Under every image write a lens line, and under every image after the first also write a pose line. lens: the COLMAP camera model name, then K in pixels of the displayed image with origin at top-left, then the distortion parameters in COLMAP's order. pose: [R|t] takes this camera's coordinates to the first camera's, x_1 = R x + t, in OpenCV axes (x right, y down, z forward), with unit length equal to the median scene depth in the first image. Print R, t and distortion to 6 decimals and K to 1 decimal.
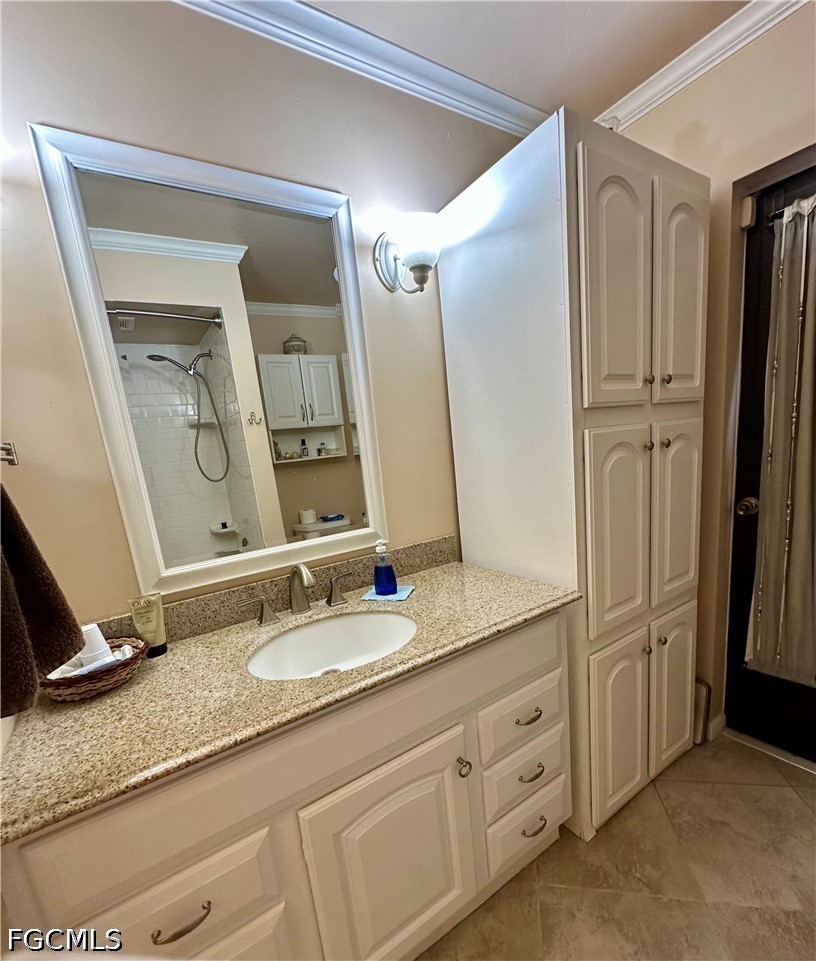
lens RADIAL K [[439.0, 0, 407.7], [0, 439.0, 542.7], [0, 0, 1]] dist [-0.002142, -0.000336]
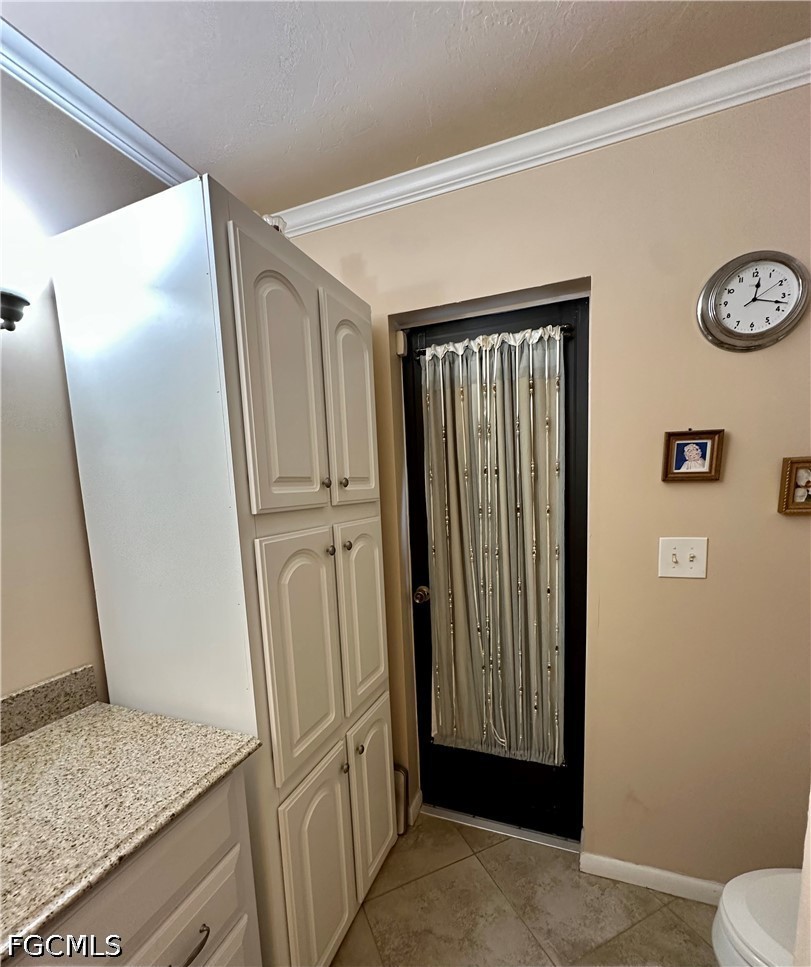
lens RADIAL K [[436.8, 0, 407.3], [0, 436.8, 538.5], [0, 0, 1]] dist [-0.000832, -0.000358]
pose [[0.818902, 0.002316, 0.573928, 0.130798], [0.075396, 0.990892, -0.111577, -0.115952], [-0.568959, 0.134642, 0.811269, 0.126612]]
